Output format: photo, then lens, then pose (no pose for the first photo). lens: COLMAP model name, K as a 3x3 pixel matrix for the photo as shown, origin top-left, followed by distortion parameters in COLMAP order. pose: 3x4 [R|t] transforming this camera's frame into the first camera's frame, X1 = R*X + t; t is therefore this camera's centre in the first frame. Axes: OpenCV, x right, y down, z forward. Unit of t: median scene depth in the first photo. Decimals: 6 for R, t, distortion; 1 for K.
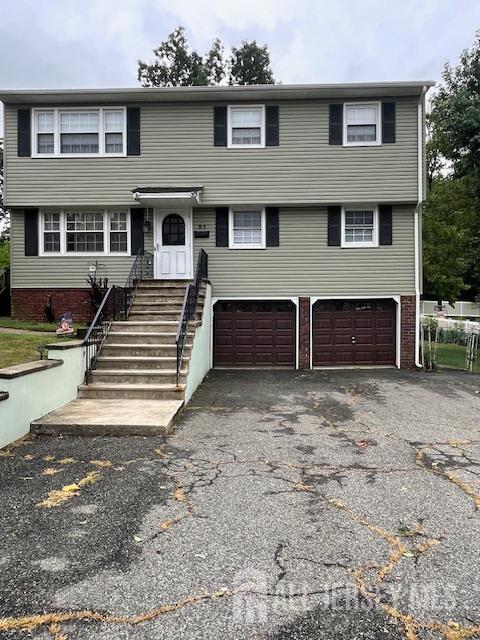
lens RADIAL K [[470.1, 0, 238.9], [0, 470.1, 307.3], [0, 0, 1]] dist [-0.000789, -0.008735]
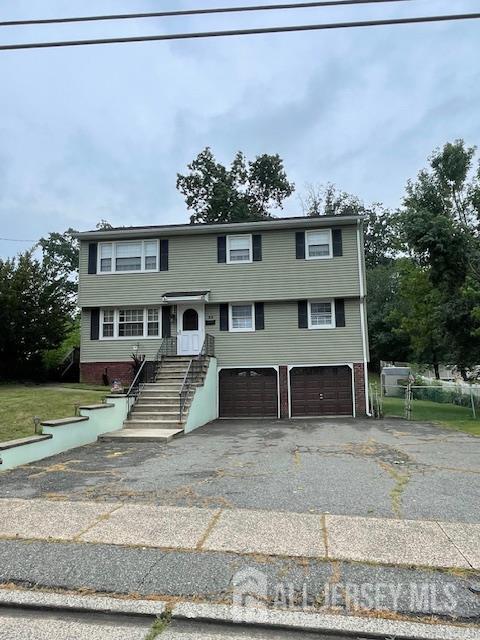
lens RADIAL K [[470.1, 0, 243.0], [0, 470.1, 306.6], [0, 0, 1]] dist [-0.000789, -0.008735]
pose [[0.995900, -0.026963, -0.086348, 0.147798], [0.014465, 0.989728, -0.142229, 0.002240], [0.089296, 0.140397, 0.986060, -0.415755]]
